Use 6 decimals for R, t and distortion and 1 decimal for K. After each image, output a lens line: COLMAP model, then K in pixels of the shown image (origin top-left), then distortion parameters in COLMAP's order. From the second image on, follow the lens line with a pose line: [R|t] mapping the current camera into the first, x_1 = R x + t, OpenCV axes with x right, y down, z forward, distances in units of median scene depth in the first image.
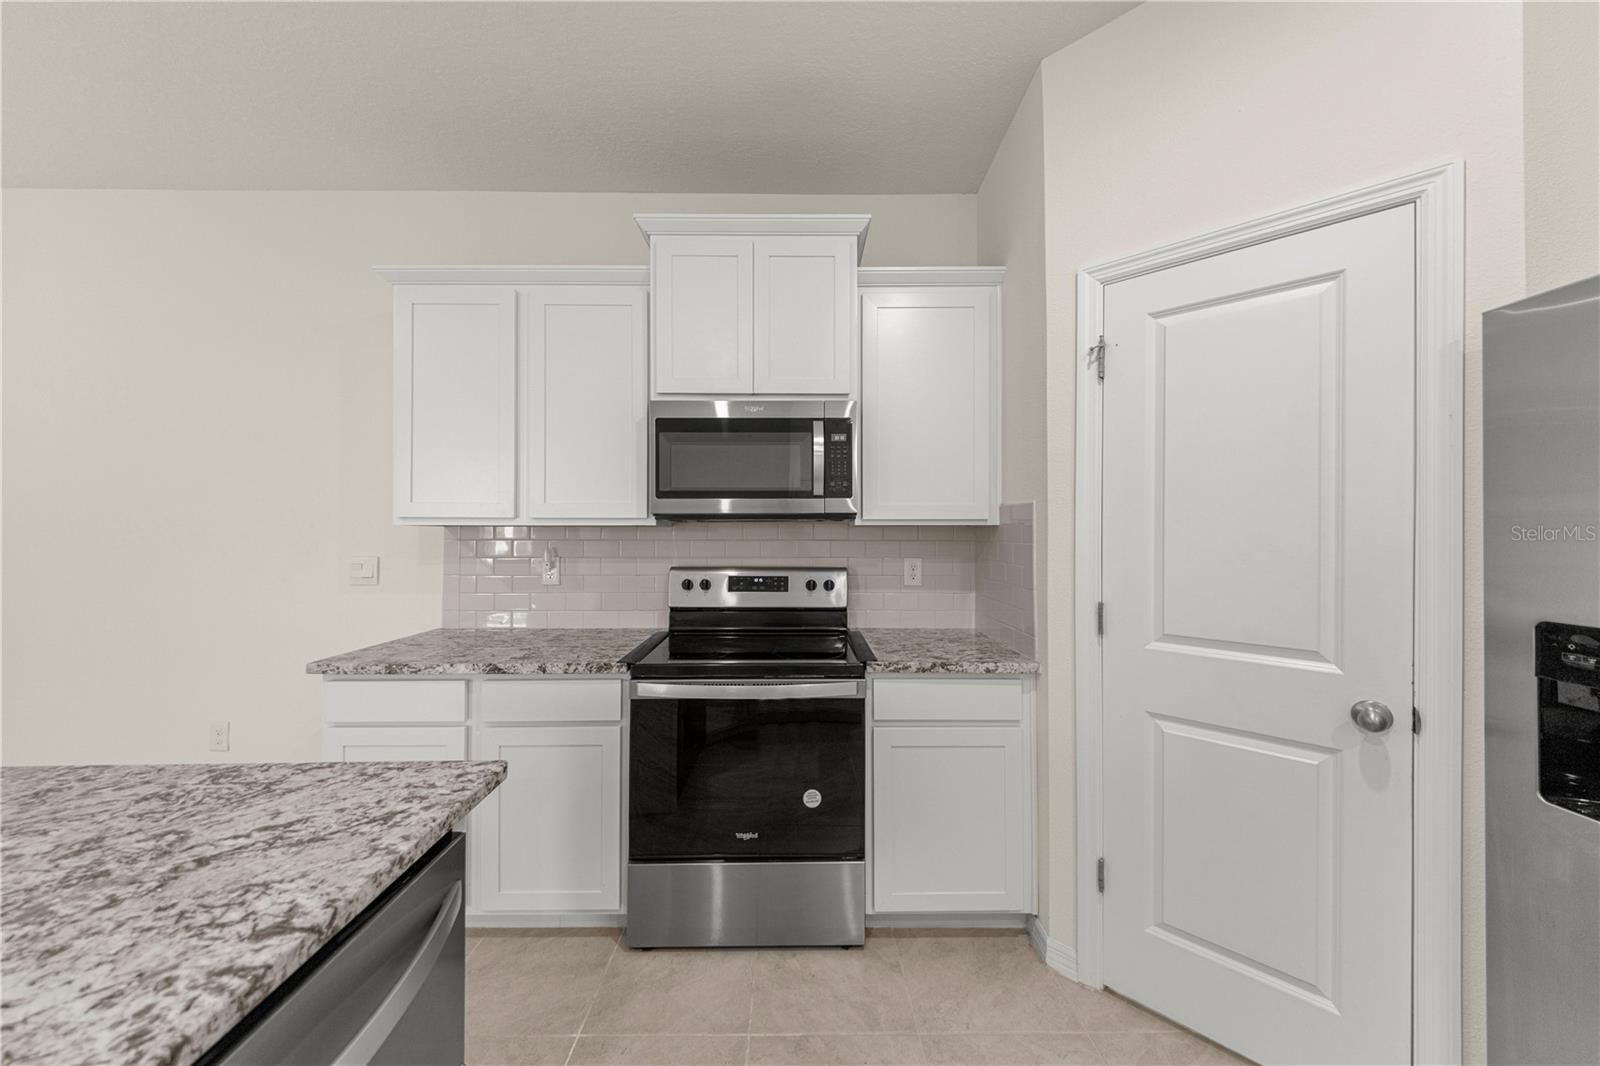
lens RADIAL K [[553.7, 0, 804.8], [0, 553.7, 528.4], [0, 0, 1]] dist [-0.002108, -0.000105]
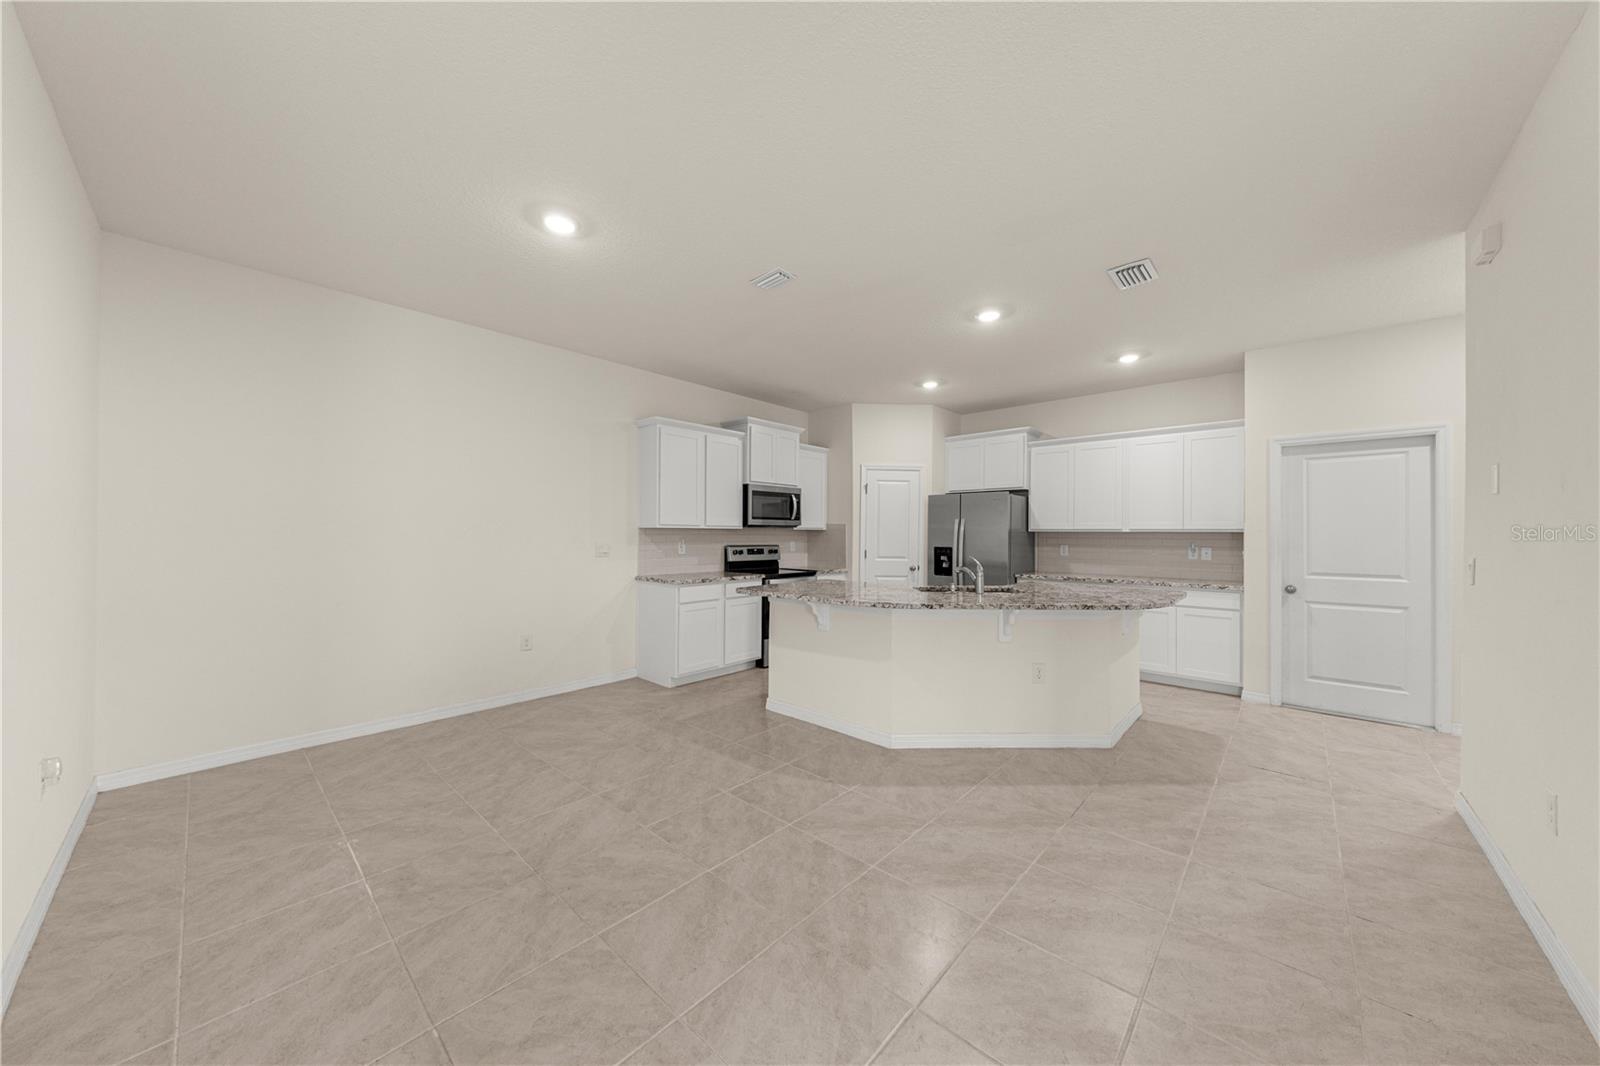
lens RADIAL K [[553.7, 0, 798.7], [0, 553.7, 536.9], [0, 0, 1]] dist [-0.002108, -0.000105]
pose [[0.673472, 0.001493, 0.739211, -2.145665], [-0.009036, 0.999940, 0.006212, 0.015062], [-0.739158, -0.010864, 0.673445, -1.034760]]
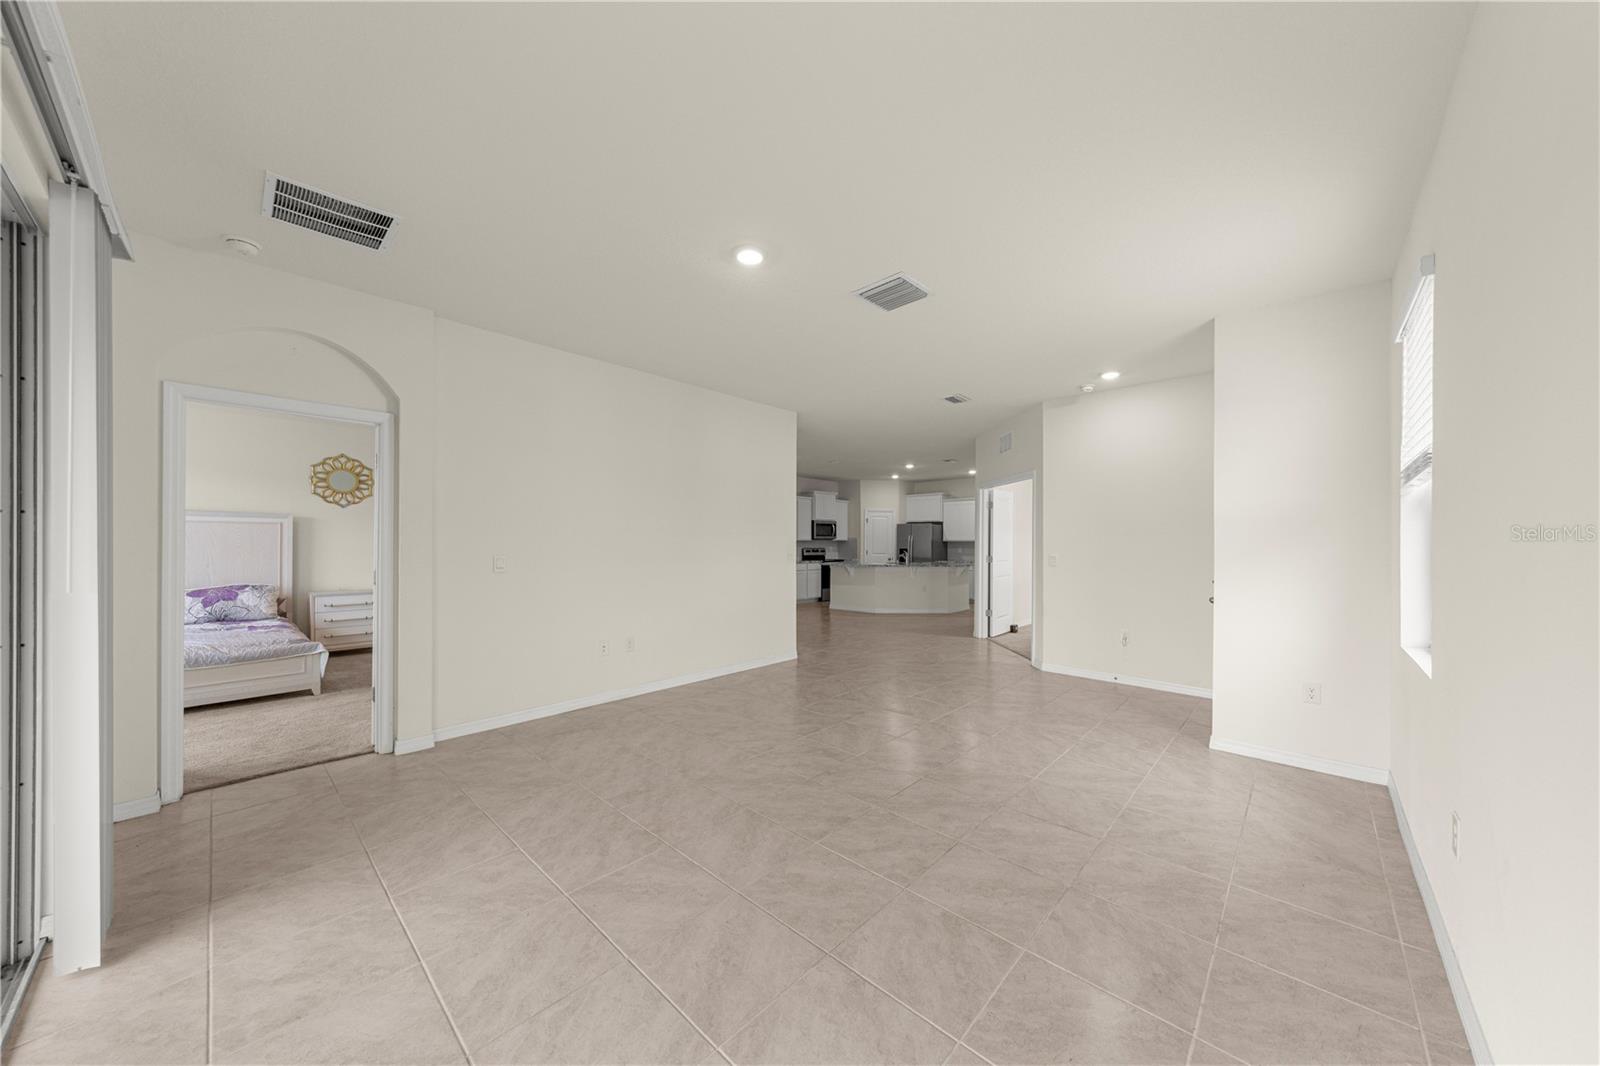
lens RADIAL K [[553.7, 0, 796.2], [0, 553.7, 542.4], [0, 0, 1]] dist [-0.002108, -0.000105]
pose [[0.683527, 0.005213, 0.729907, -4.930944], [-0.004737, 0.999985, -0.002706, 0.034353], [-0.729910, -0.001608, 0.683541, -3.073379]]
